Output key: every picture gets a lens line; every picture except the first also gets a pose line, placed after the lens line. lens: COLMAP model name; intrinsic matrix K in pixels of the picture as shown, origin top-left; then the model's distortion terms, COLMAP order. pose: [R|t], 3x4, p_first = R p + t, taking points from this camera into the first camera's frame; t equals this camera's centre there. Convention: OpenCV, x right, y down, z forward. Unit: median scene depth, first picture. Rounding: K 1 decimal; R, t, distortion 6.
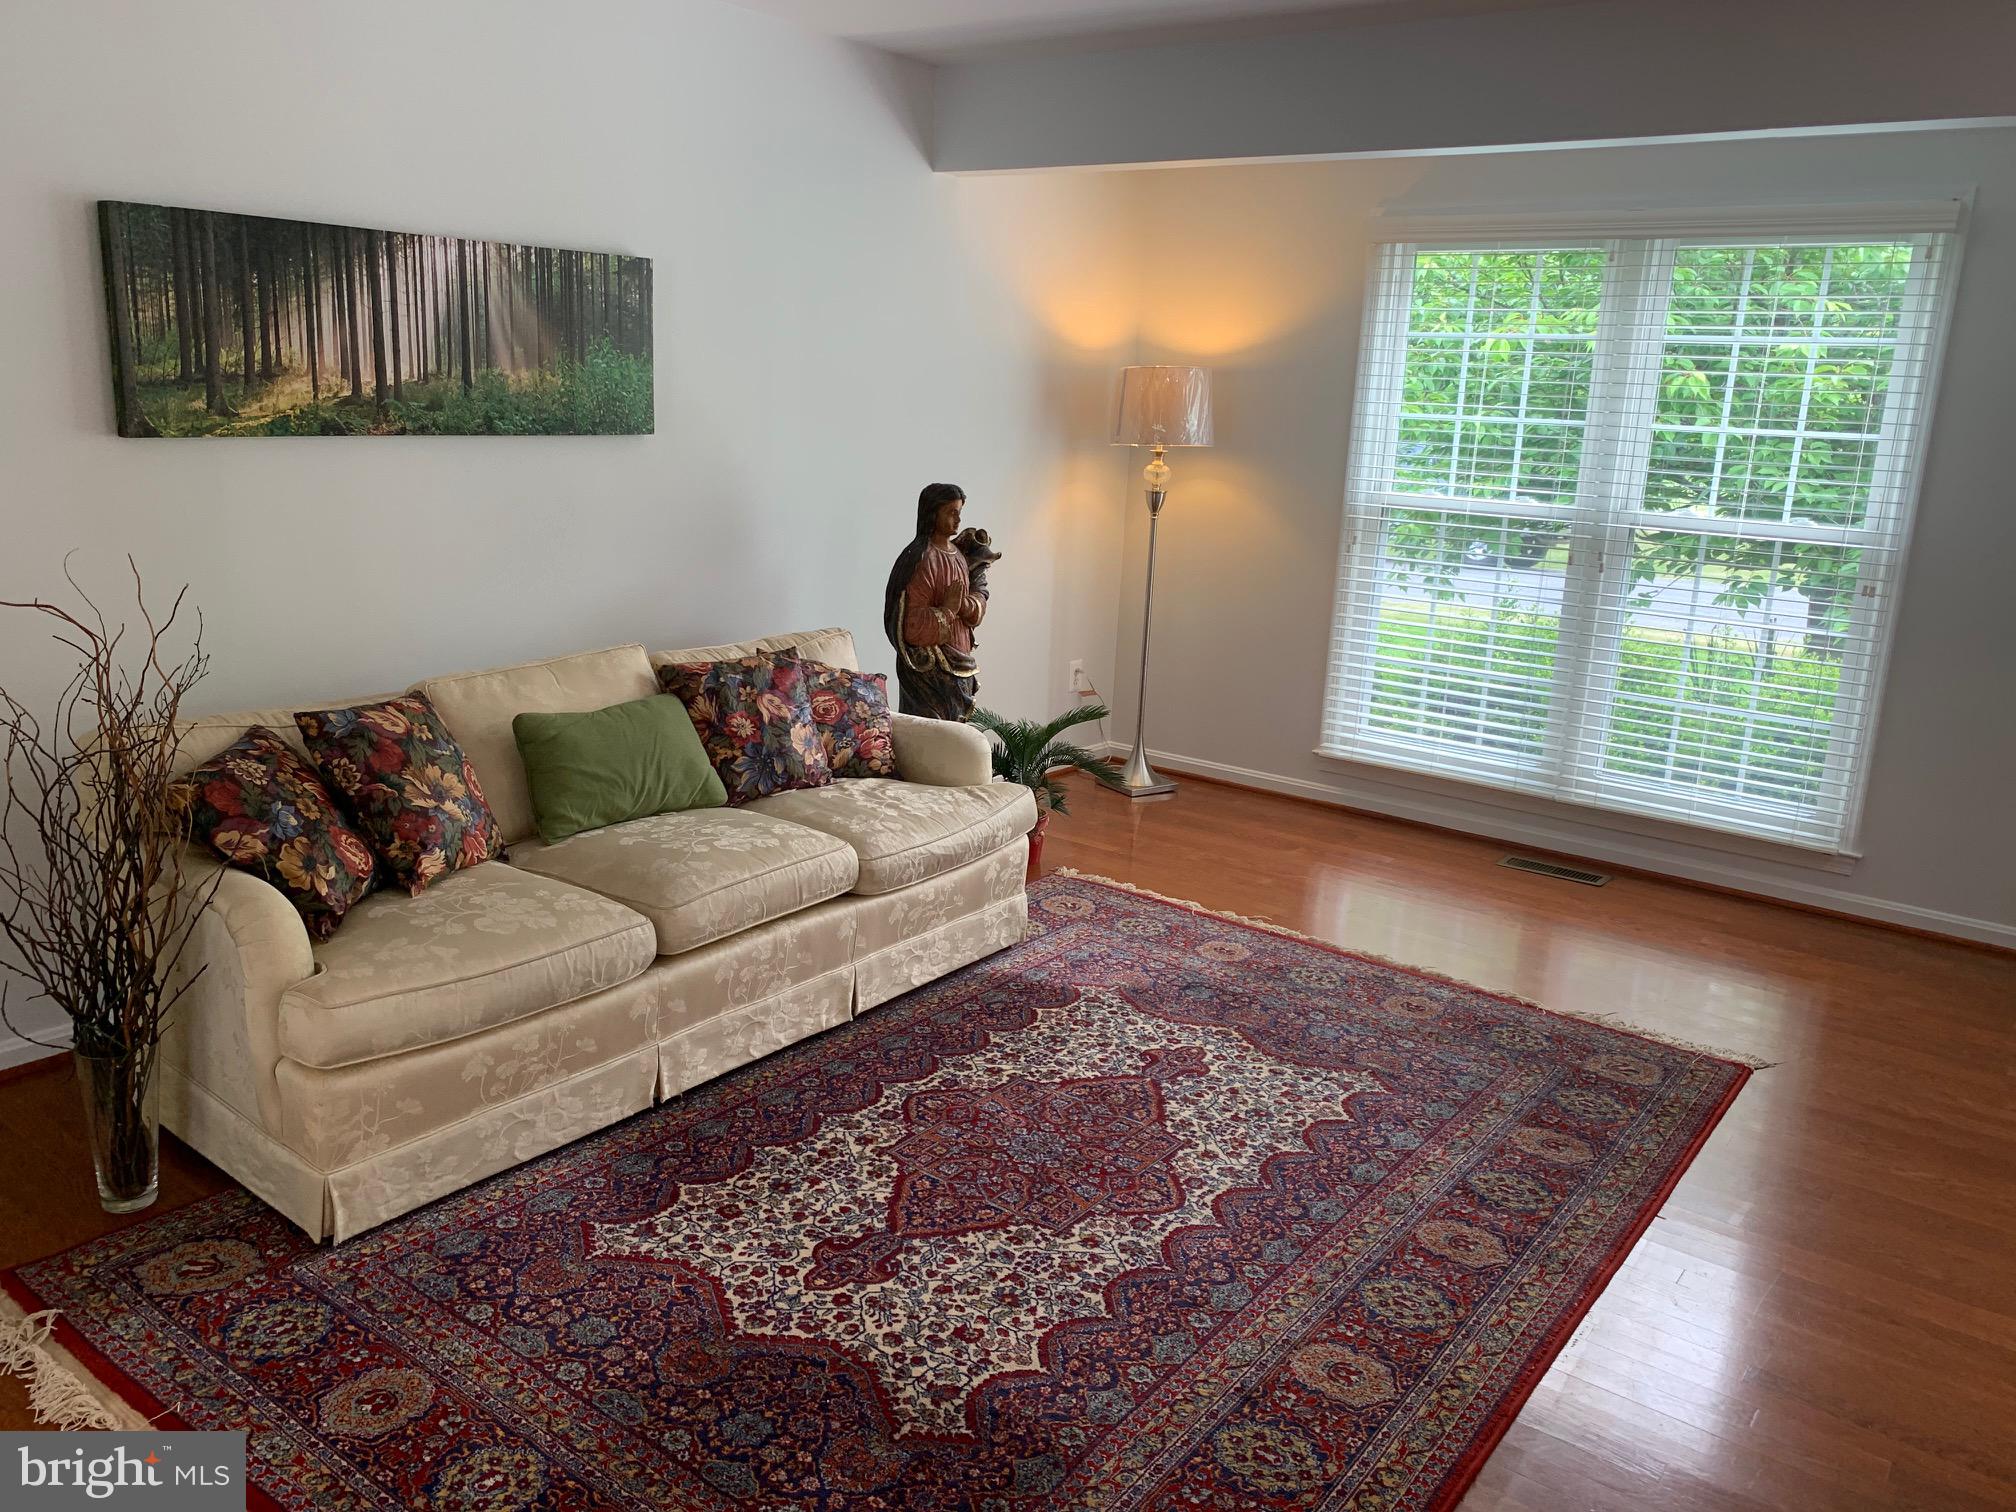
lens RADIAL K [[1523.8, 0, 997.5], [0, 1523.8, 750.3], [0, 0, 1]] dist [0.124740, -0.238580]
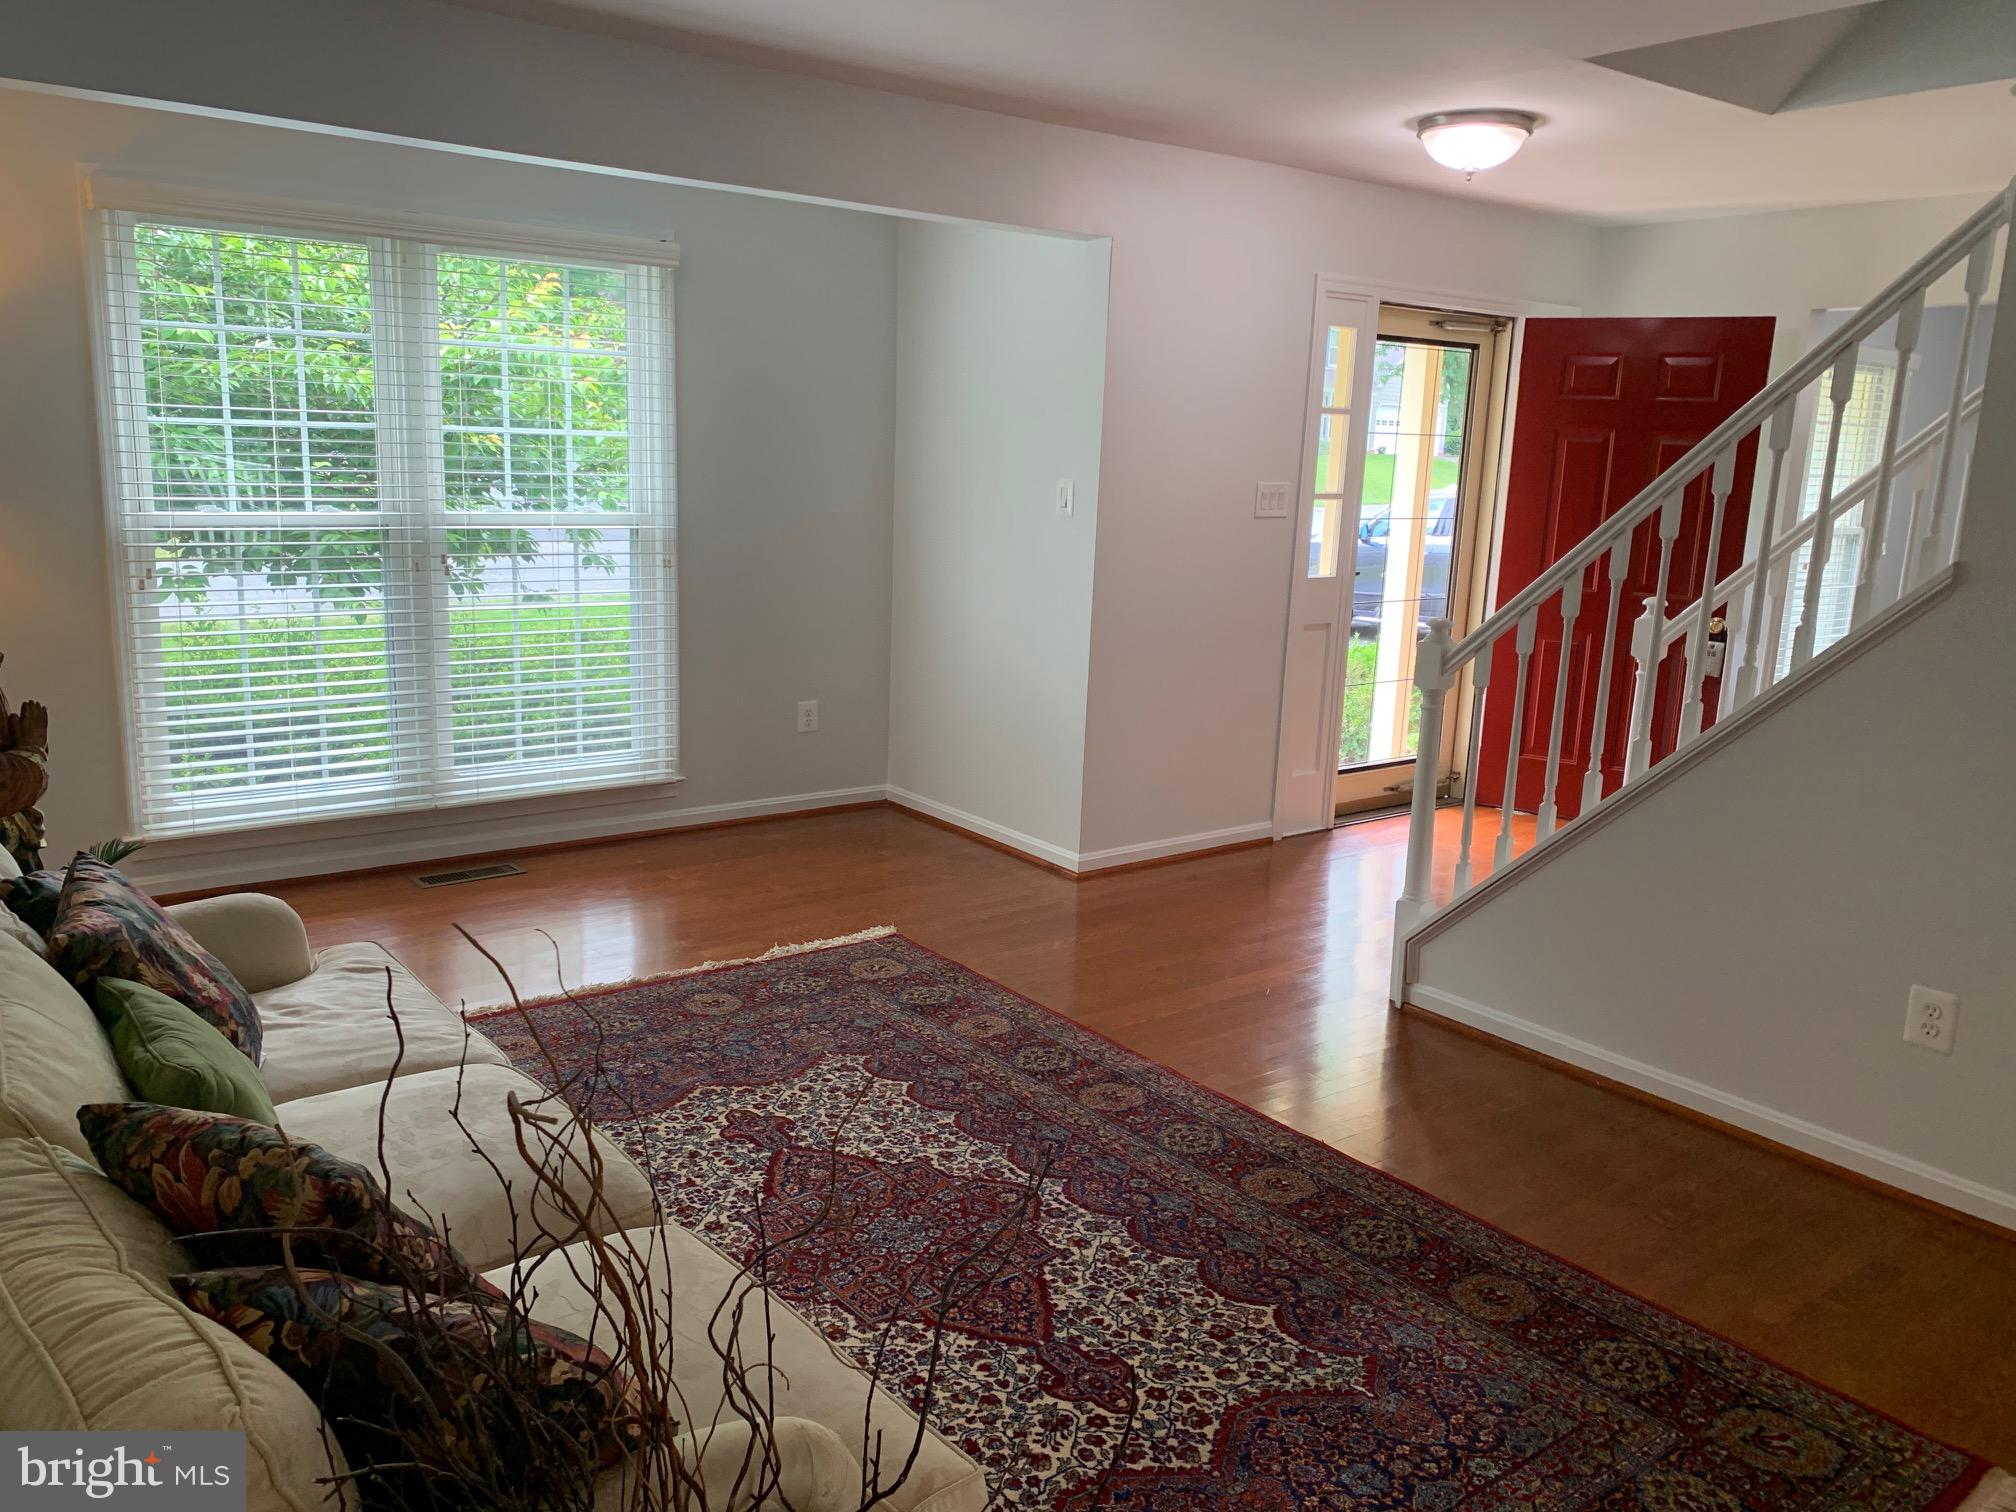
lens RADIAL K [[1522.7, 0, 988.9], [0, 1522.7, 746.0], [0, 0, 1]] dist [0.012641, -0.009896]
pose [[0.274851, -0.226230, 0.934493, -0.489699], [0.203238, 0.963633, 0.173509, -0.114610], [-0.939761, 0.142236, 0.310834, 0.397384]]
